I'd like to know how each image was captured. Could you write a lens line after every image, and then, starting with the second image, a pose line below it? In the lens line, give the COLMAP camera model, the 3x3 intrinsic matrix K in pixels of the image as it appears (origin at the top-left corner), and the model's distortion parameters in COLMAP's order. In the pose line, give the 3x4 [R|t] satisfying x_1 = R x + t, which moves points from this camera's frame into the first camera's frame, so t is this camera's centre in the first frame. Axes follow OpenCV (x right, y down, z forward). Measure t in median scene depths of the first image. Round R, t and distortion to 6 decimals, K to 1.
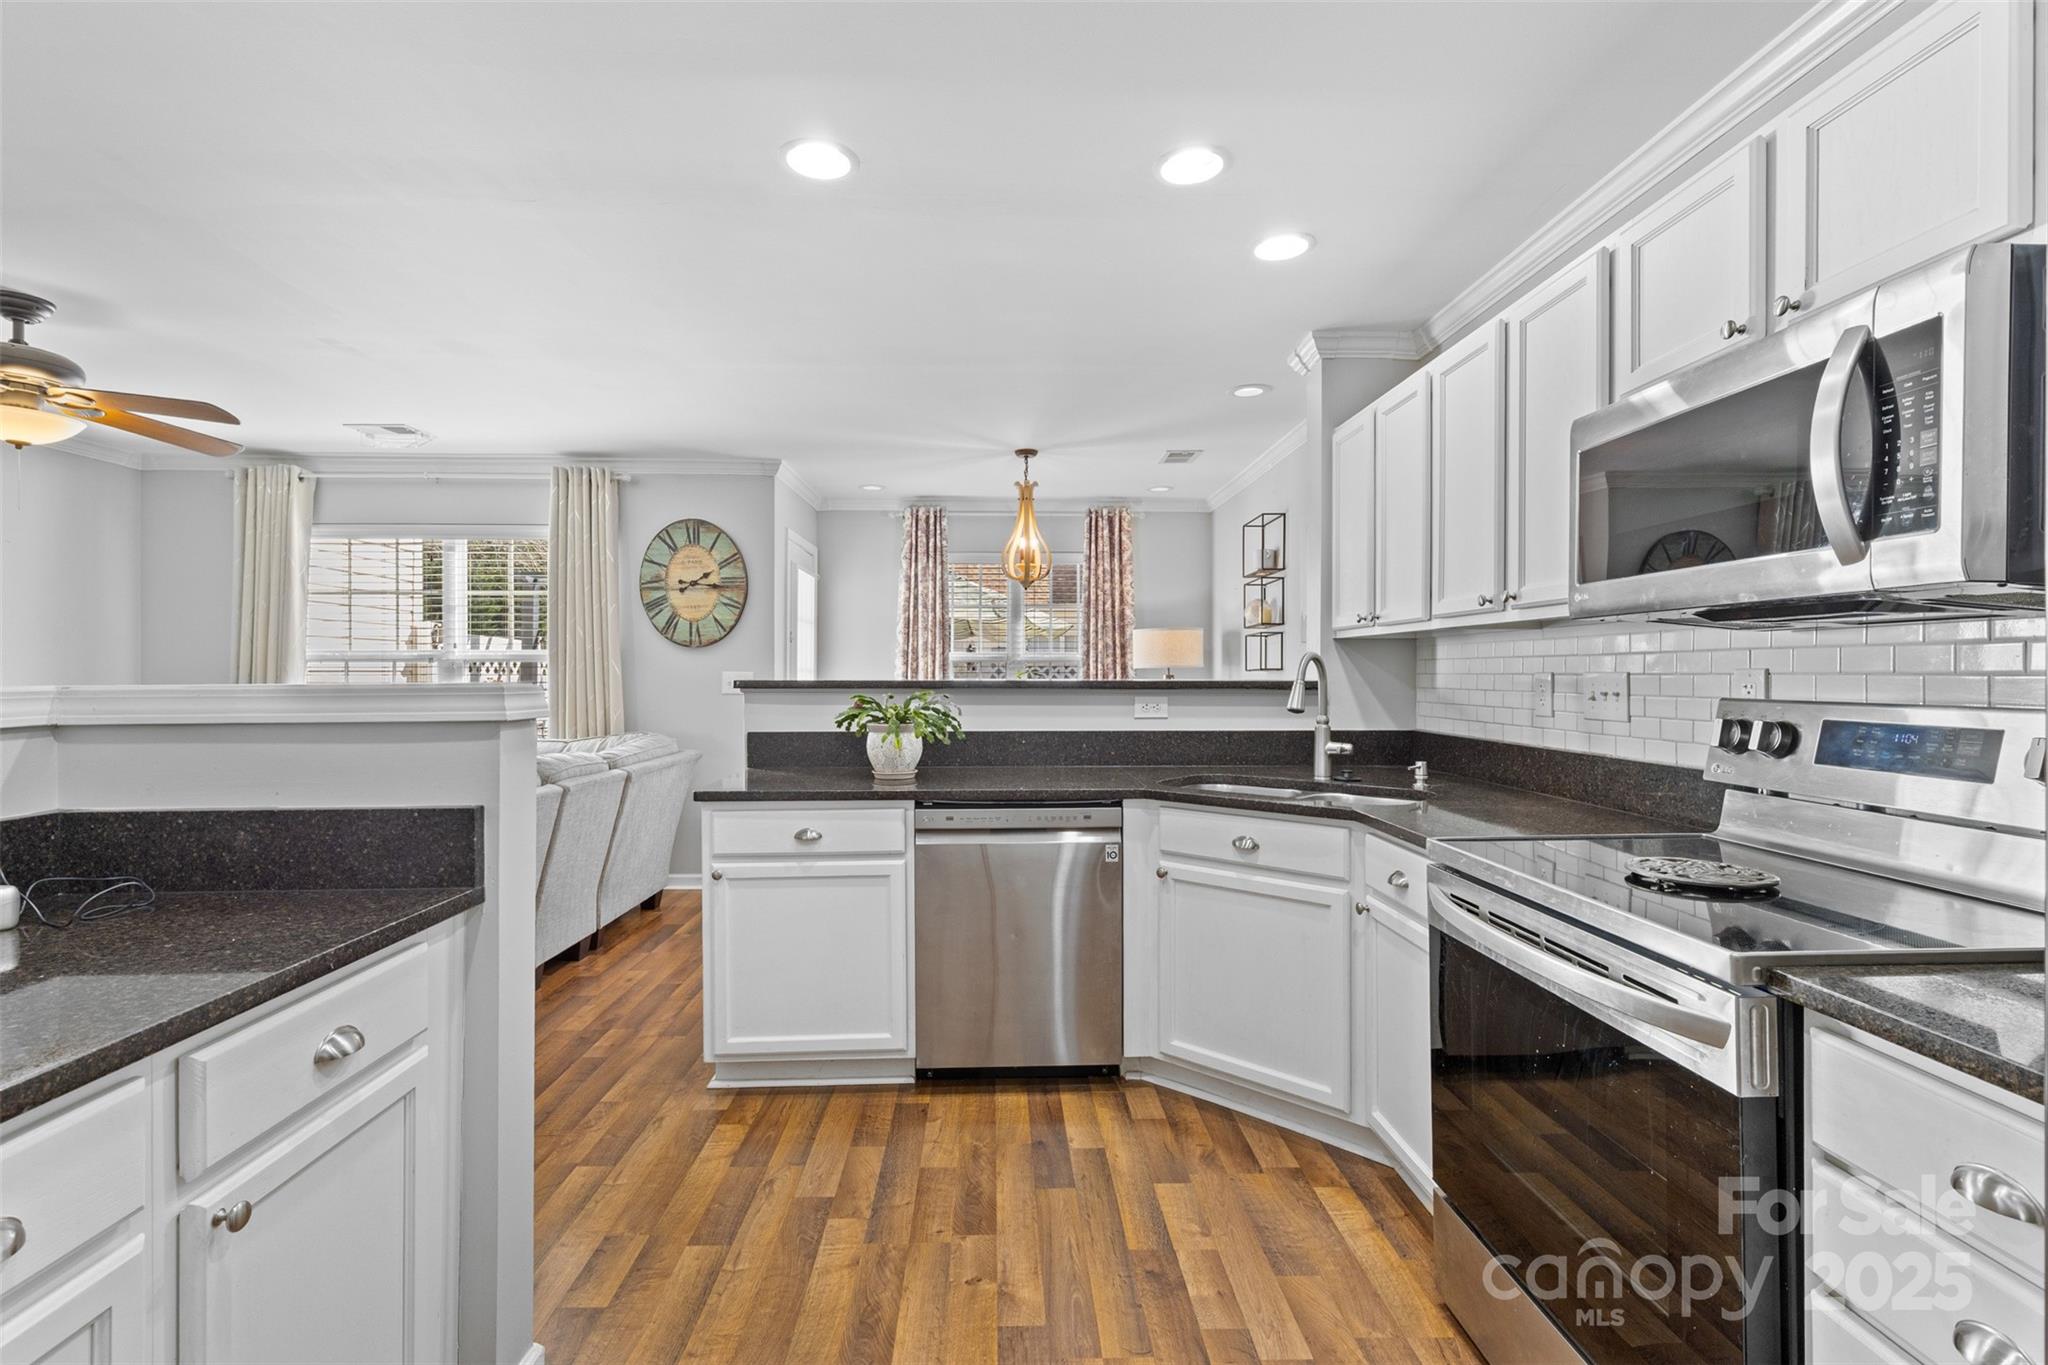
lens RADIAL K [[917.5, 0, 1020.4], [0, 917.5, 673.7], [0, 0, 1]] dist [0.001416, 0.000237]
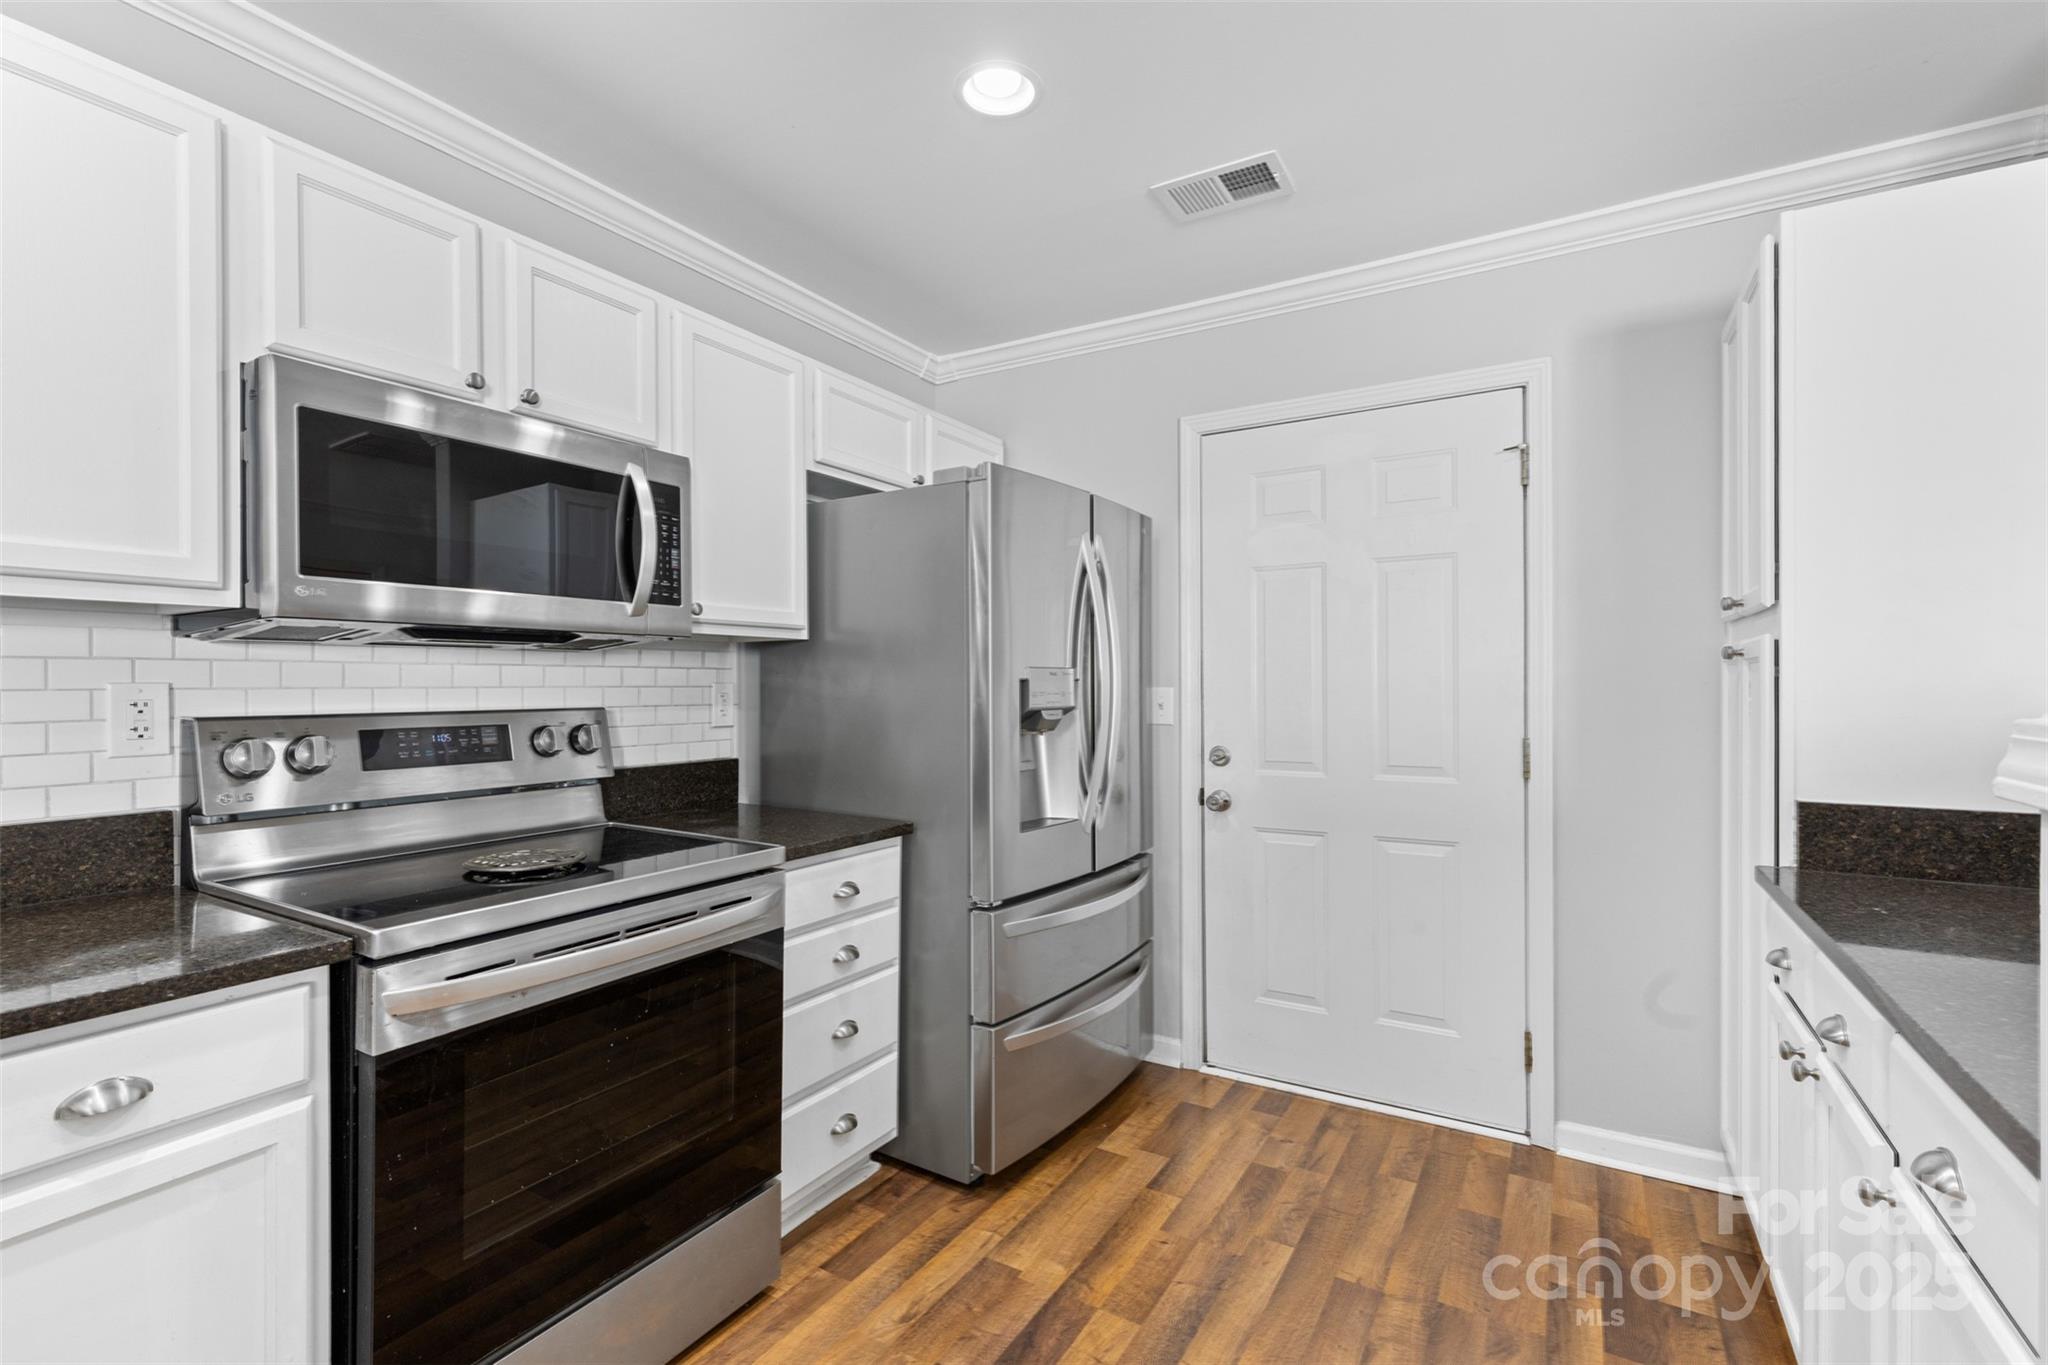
lens RADIAL K [[929.6, 0, 1028.6], [0, 929.6, 684.3], [0, 0, 1]] dist [0.007424, -0.000389]
pose [[-0.843024, -0.000232, 0.537877, -0.124277], [0.002159, 0.999990, 0.003815, -0.001640], [-0.537872, 0.004377, -0.843015, 0.470443]]
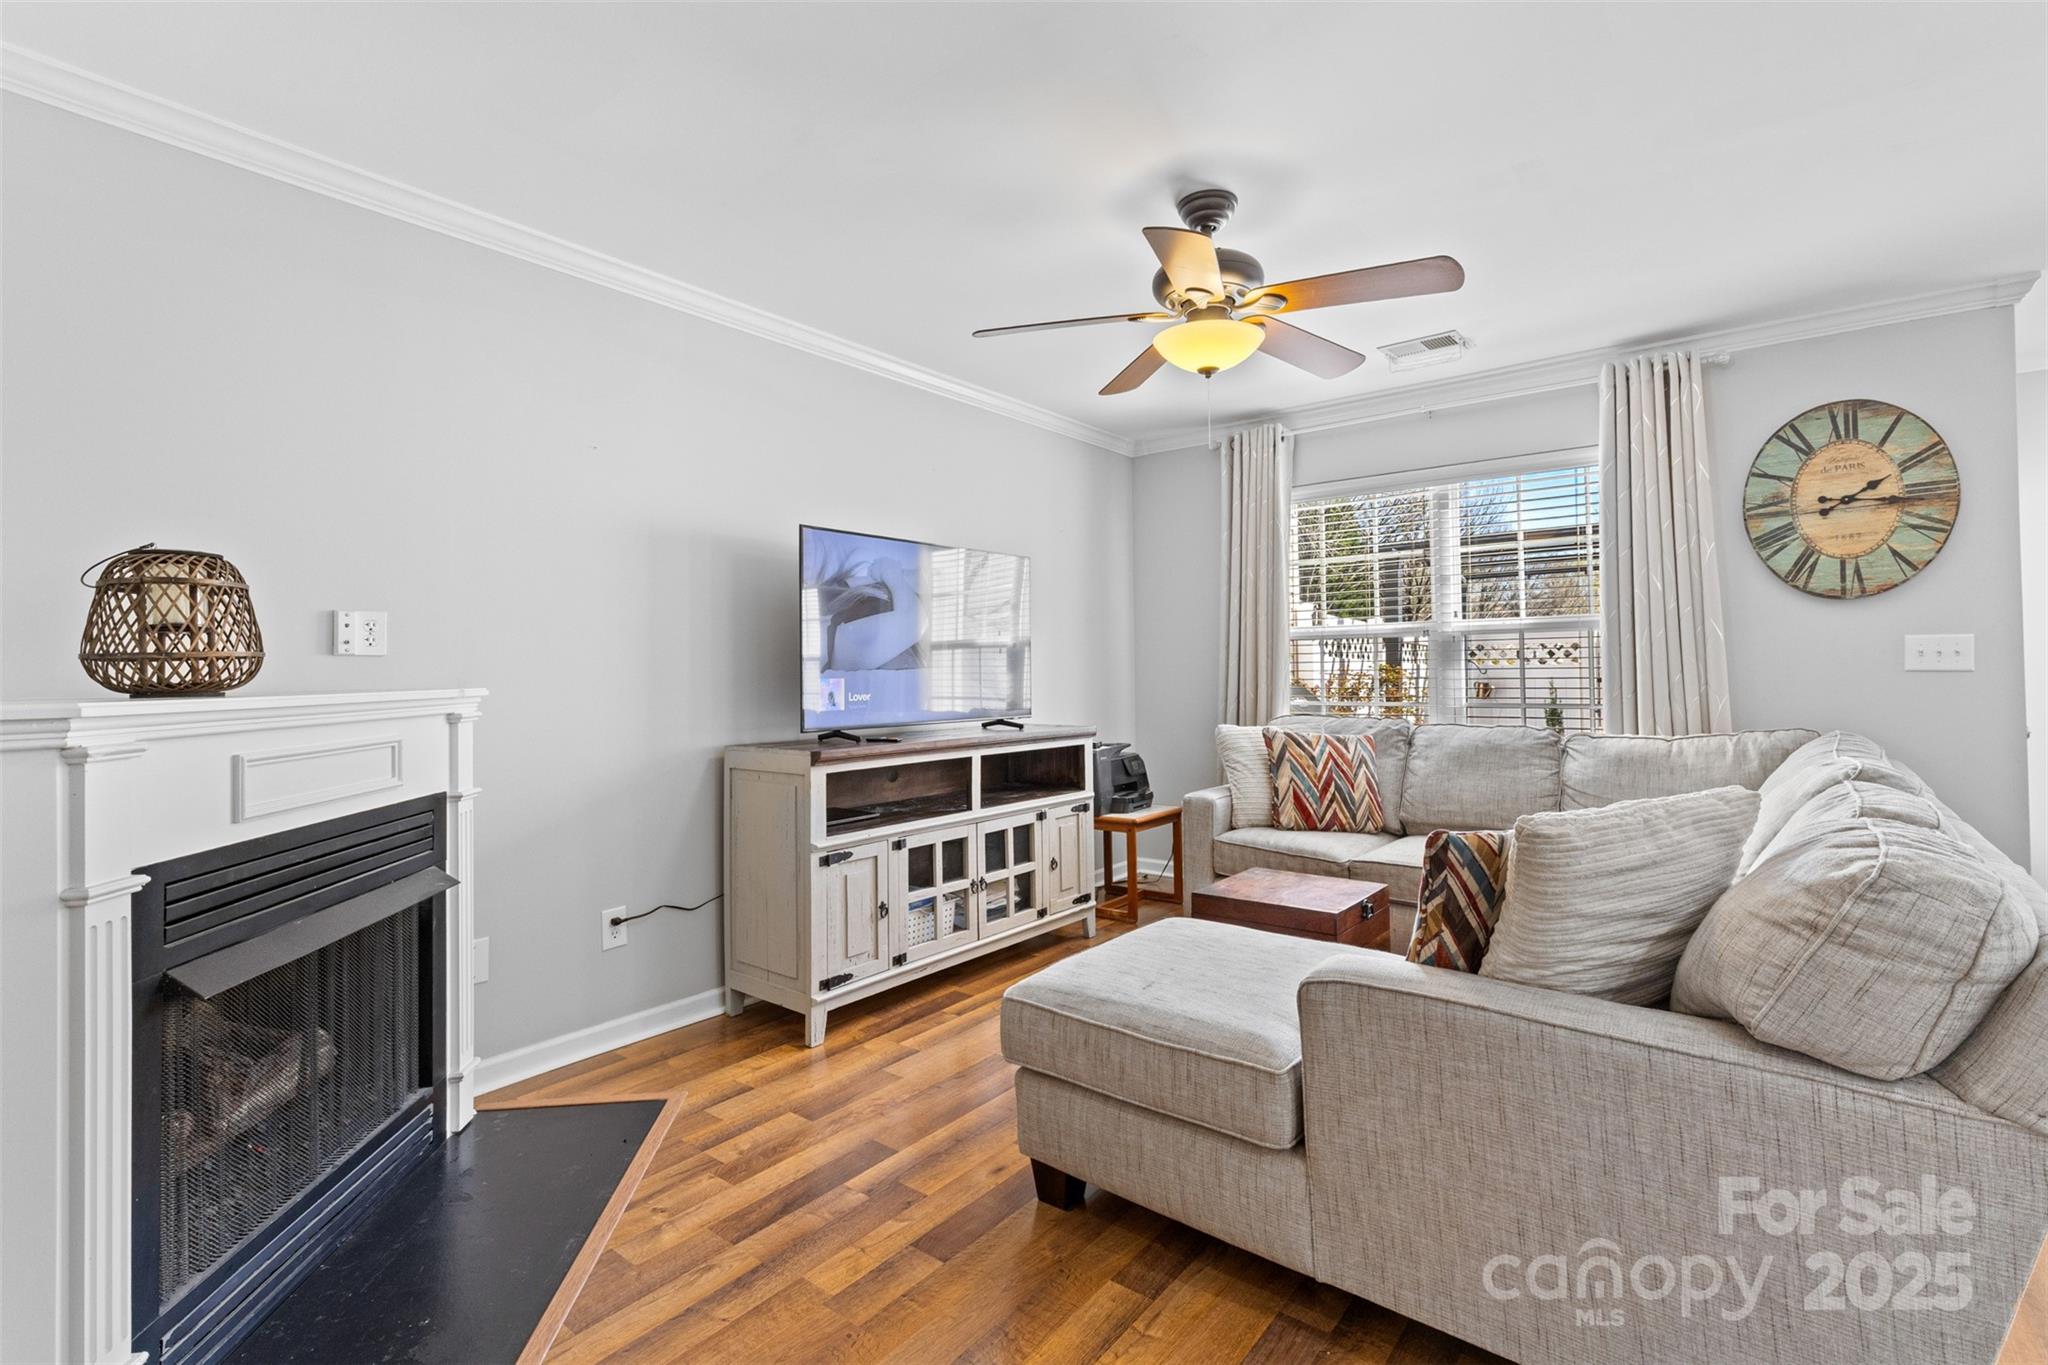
lens RADIAL K [[937.5, 0, 1023.3], [0, 937.5, 656.3], [0, 0, 1]] dist [0.002059, -0.000419]
pose [[0.765770, -0.020543, -0.642786, -0.386680], [0.012838, 0.999779, -0.016658, 0.015665], [0.642986, 0.004504, 0.765864, 0.123675]]
